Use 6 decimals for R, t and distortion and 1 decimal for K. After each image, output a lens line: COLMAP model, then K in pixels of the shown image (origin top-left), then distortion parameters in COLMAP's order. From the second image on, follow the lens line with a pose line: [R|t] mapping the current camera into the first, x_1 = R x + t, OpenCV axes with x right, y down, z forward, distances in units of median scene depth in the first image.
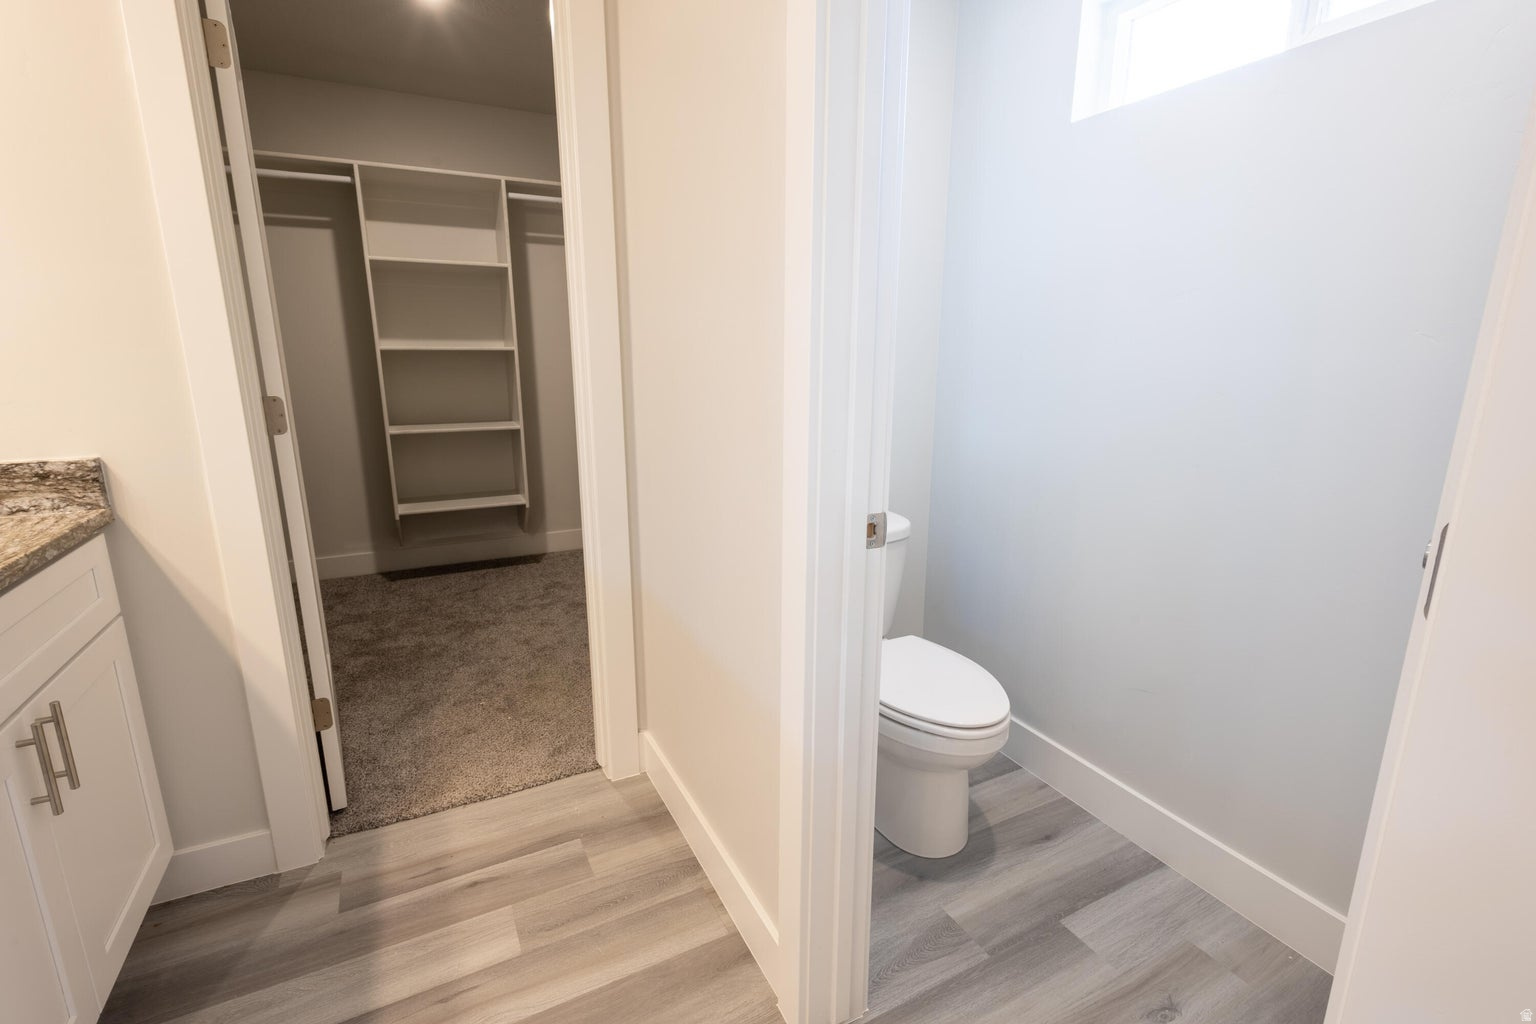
lens RADIAL K [[699.7, 0, 763.7], [0, 699.7, 512.9], [0, 0, 1]] dist [0.014167, -0.007823]
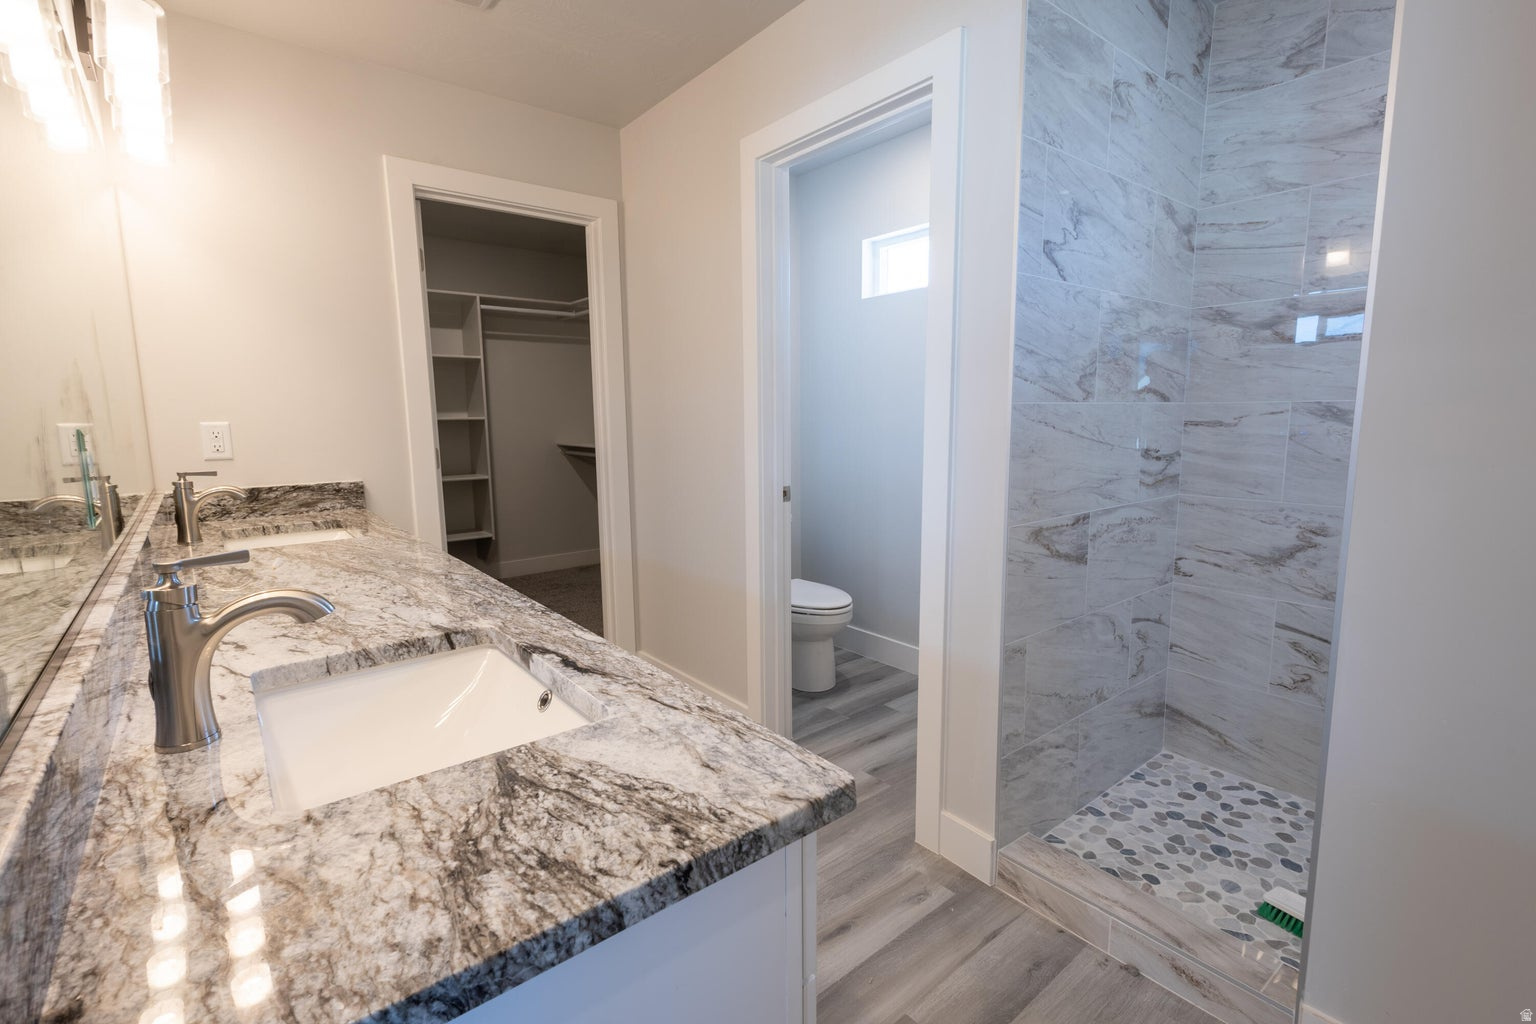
lens RADIAL K [[699.7, 0, 763.7], [0, 699.7, 512.9], [0, 0, 1]] dist [0.014167, -0.007823]
pose [[0.978496, -0.041594, 0.202029, -0.254720], [0.059318, 0.994826, -0.082484, 0.182180], [-0.197553, 0.092694, 0.975900, -0.819482]]
